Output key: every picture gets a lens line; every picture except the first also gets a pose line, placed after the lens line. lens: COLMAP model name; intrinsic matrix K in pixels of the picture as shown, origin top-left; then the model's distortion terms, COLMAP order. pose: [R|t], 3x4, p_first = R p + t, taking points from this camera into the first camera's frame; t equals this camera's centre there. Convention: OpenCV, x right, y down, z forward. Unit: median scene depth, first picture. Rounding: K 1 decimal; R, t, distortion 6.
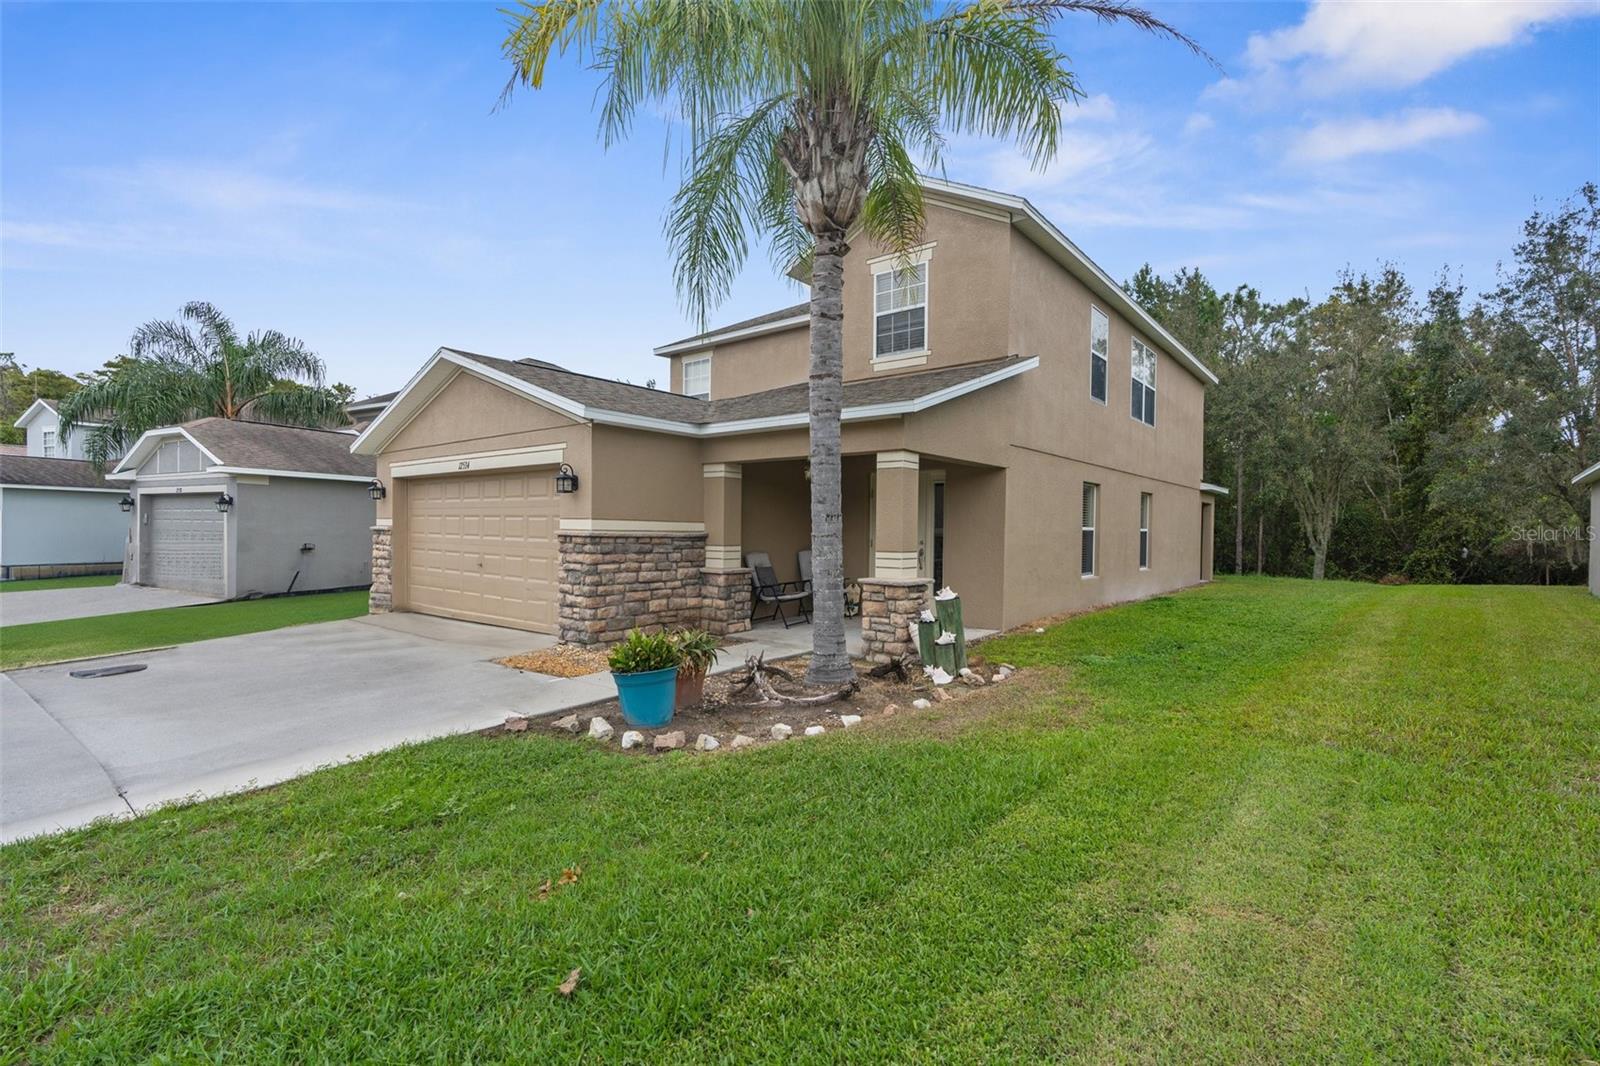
lens RADIAL K [[733.8, 0, 808.4], [0, 733.8, 532.6], [0, 0, 1]] dist [-0.001691, 0.002392]
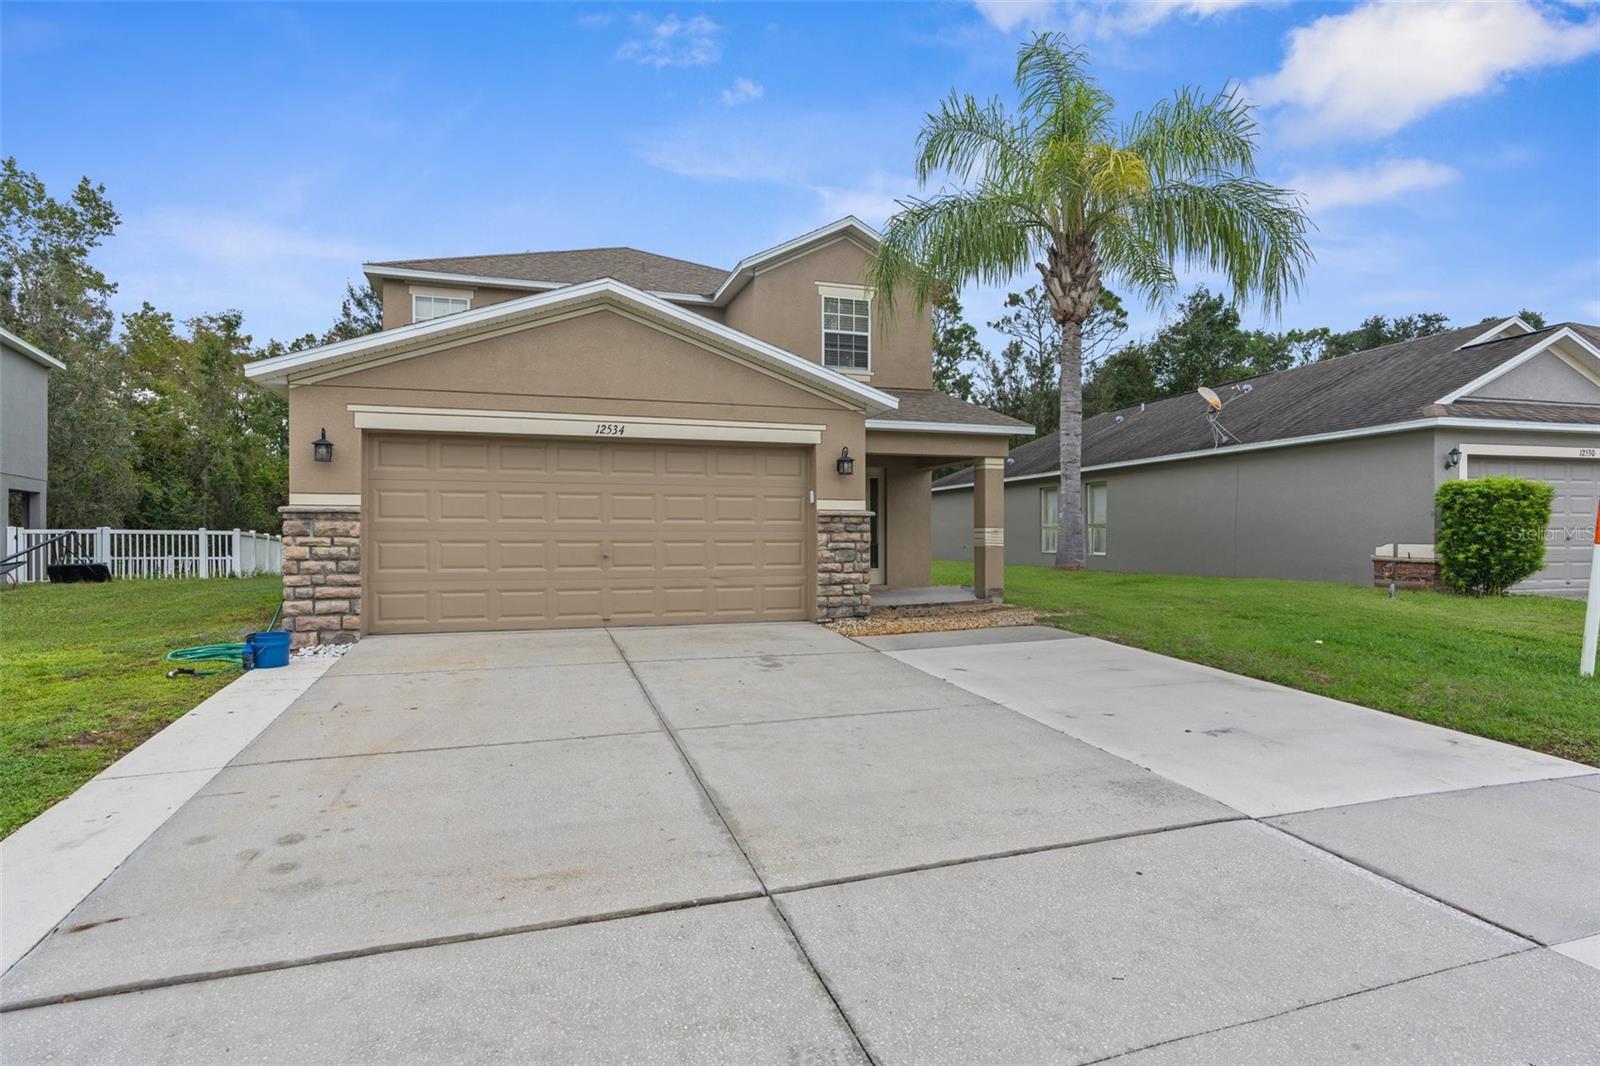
lens RADIAL K [[879.5, 0, 808.8], [0, 879.5, 522.7], [0, 0, 1]] dist [-0.005061, -0.000310]
pose [[0.513613, 0.000908, 0.858021, -1.327844], [0.013853, 0.999860, -0.009350, 0.023527], [-0.857910, 0.016689, 0.513529, 0.372502]]
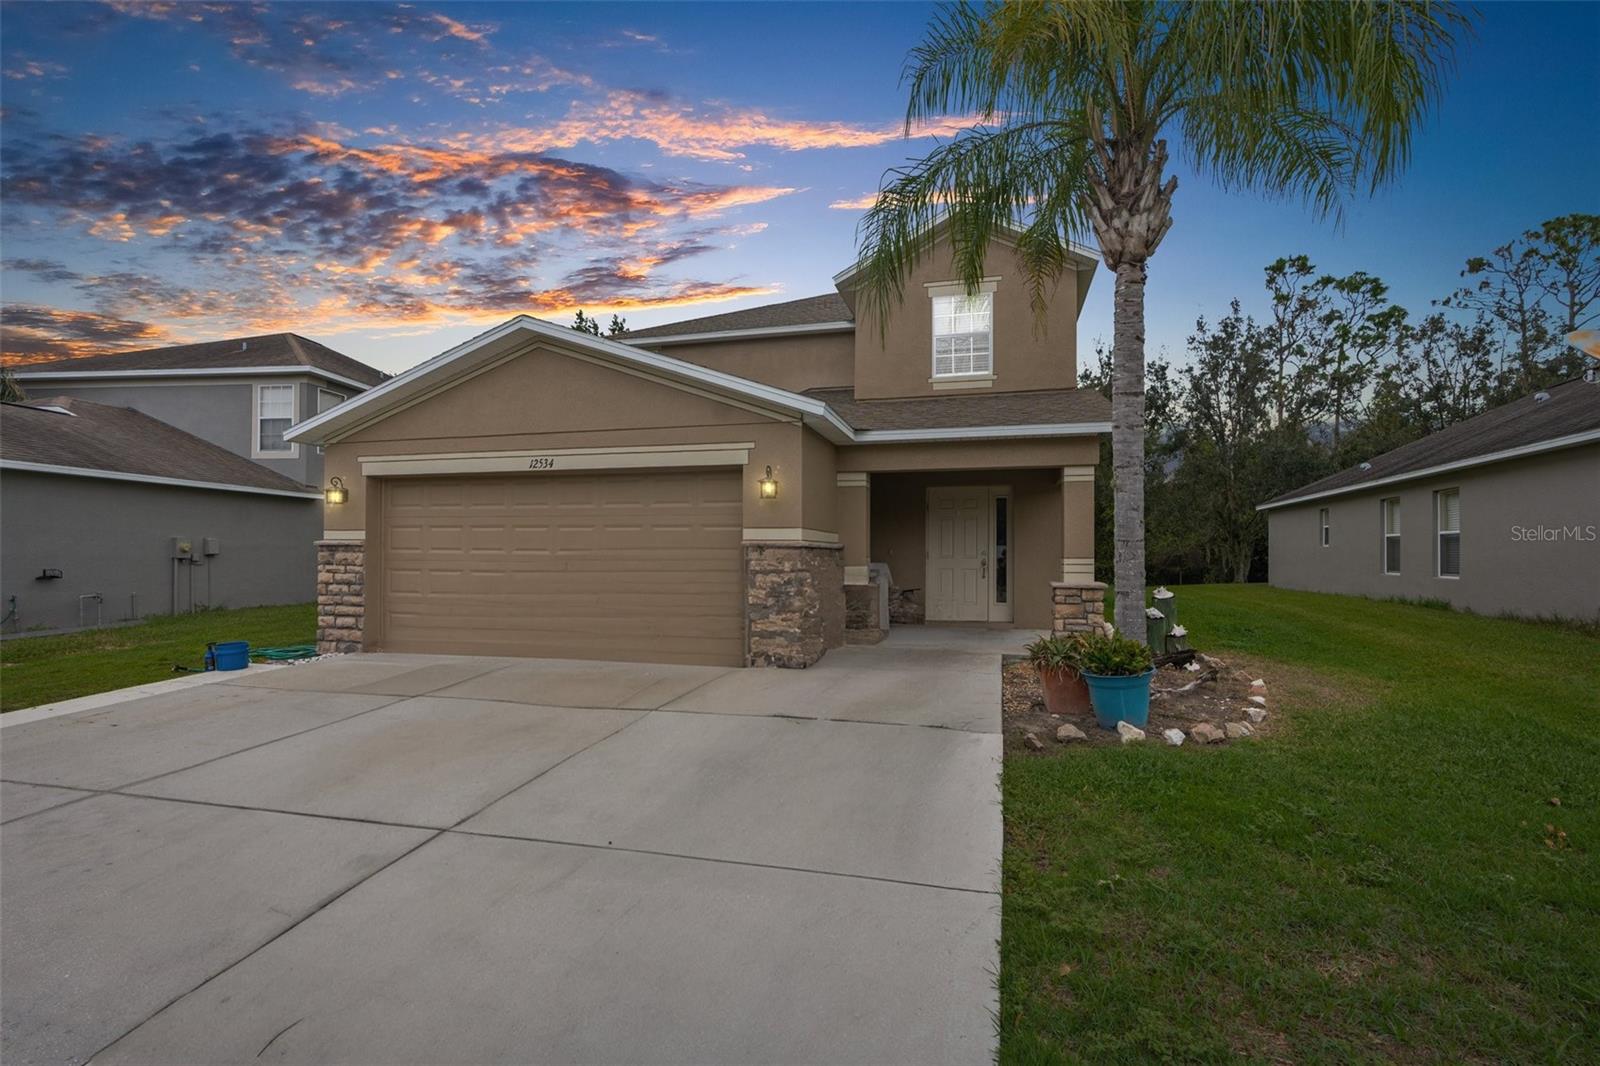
lens RADIAL K [[733.8, 0, 807.9], [0, 733.8, 548.9], [0, 0, 1]] dist [-0.001691, 0.002392]
pose [[0.907642, -0.006868, 0.419689, -0.614884], [0.010079, 0.999934, -0.005434, 0.012045], [-0.419624, 0.009162, 0.907652, 0.153536]]
